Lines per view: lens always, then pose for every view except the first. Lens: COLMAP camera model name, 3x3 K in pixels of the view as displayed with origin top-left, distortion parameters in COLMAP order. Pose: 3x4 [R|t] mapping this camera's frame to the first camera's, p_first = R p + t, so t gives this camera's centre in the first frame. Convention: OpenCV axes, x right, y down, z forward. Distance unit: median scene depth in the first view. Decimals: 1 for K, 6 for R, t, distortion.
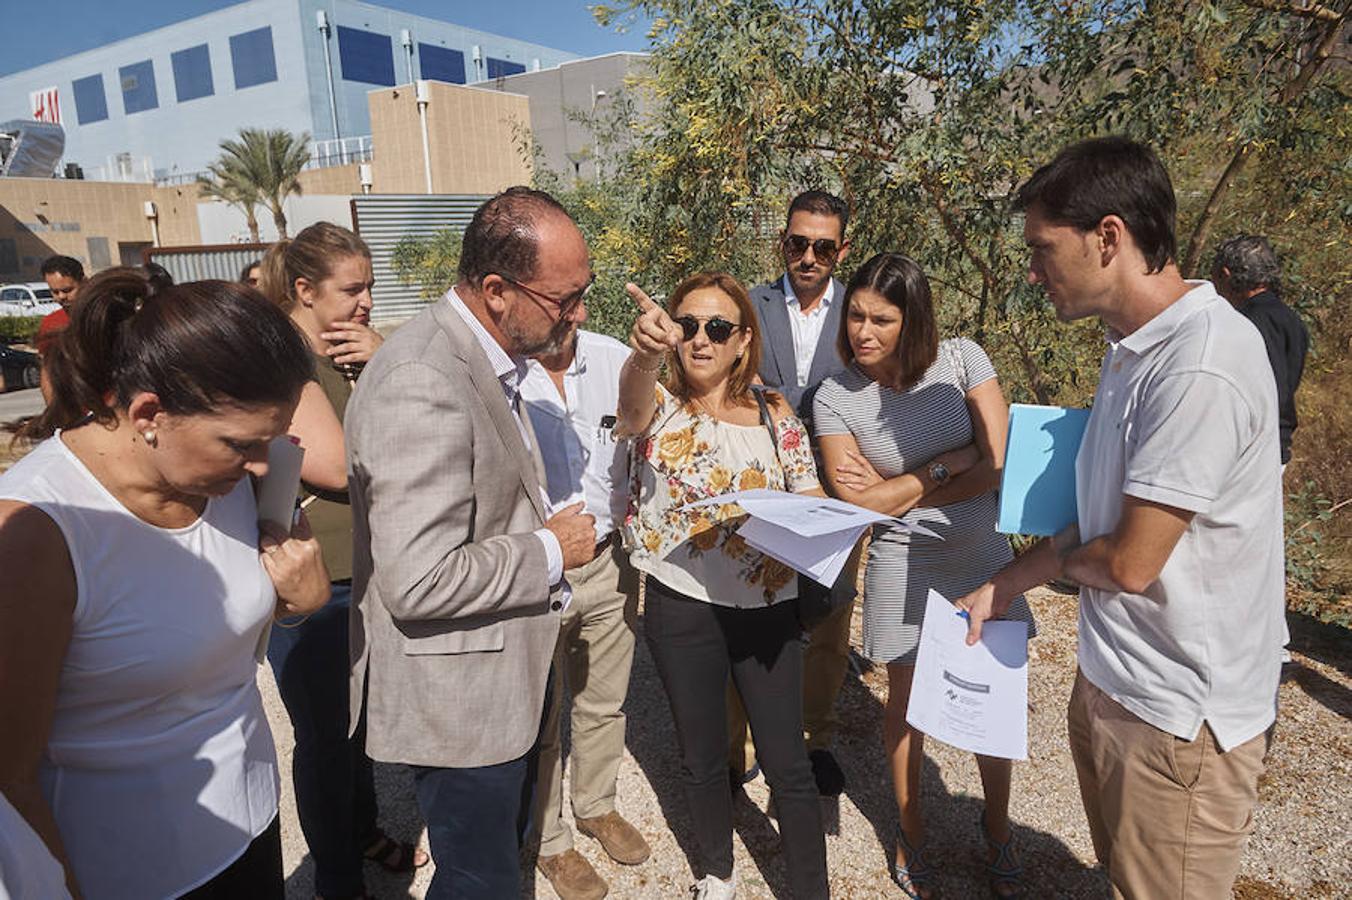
lens RADIAL K [[886.7, 0, 659.3], [0, 886.7, 453.3], [0, 0, 1]] dist [-0.027309, 0.006737]
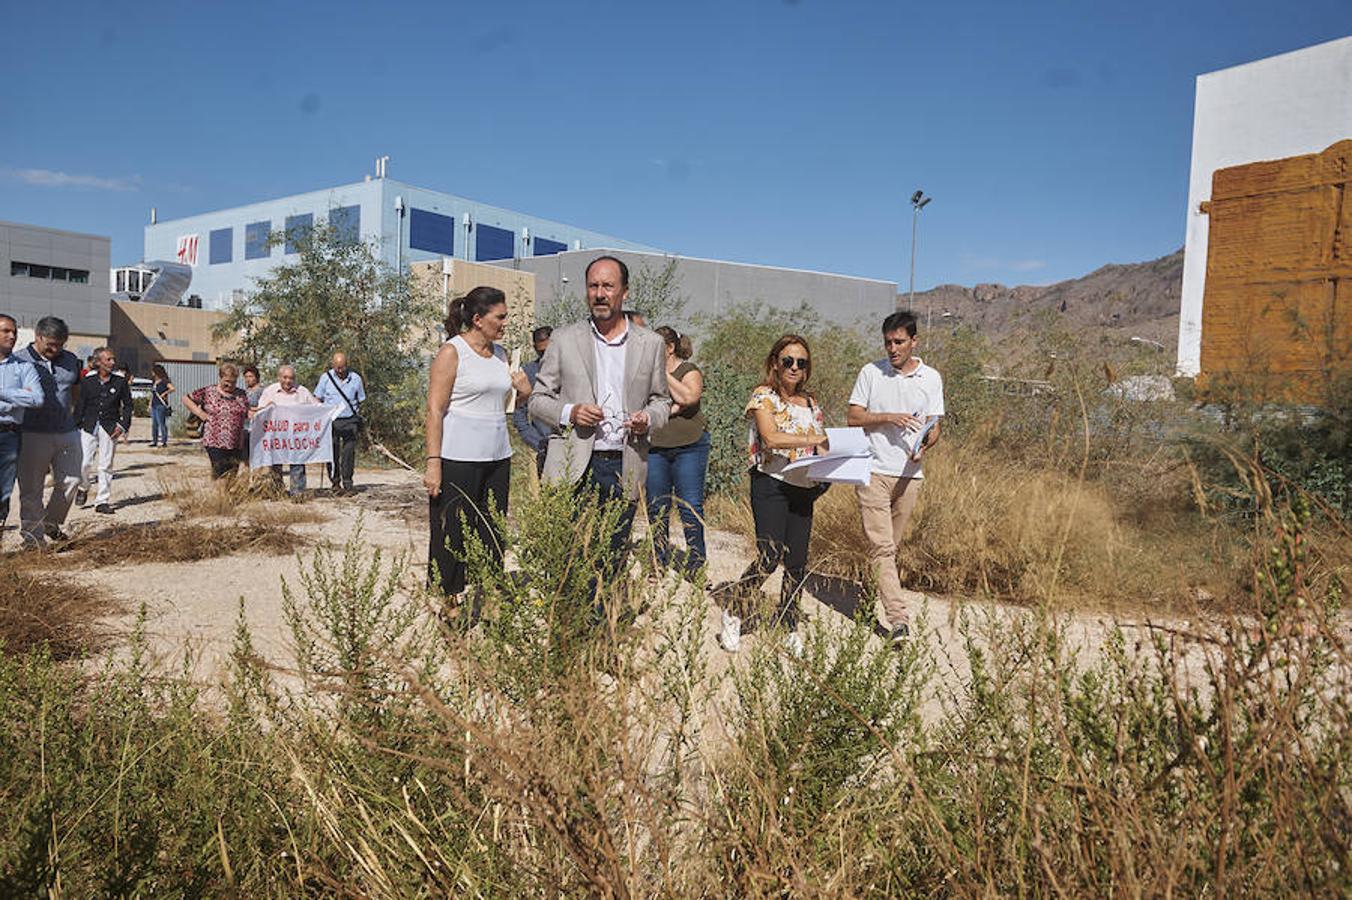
lens RADIAL K [[903.2, 0, 659.4], [0, 903.2, 459.8], [0, 0, 1]] dist [0.007927, -0.008890]
pose [[0.990061, 0.089183, -0.108750, 1.377494], [-0.106009, 0.981357, -0.160315, 0.371304], [0.092425, 0.170250, 0.981057, -1.600444]]
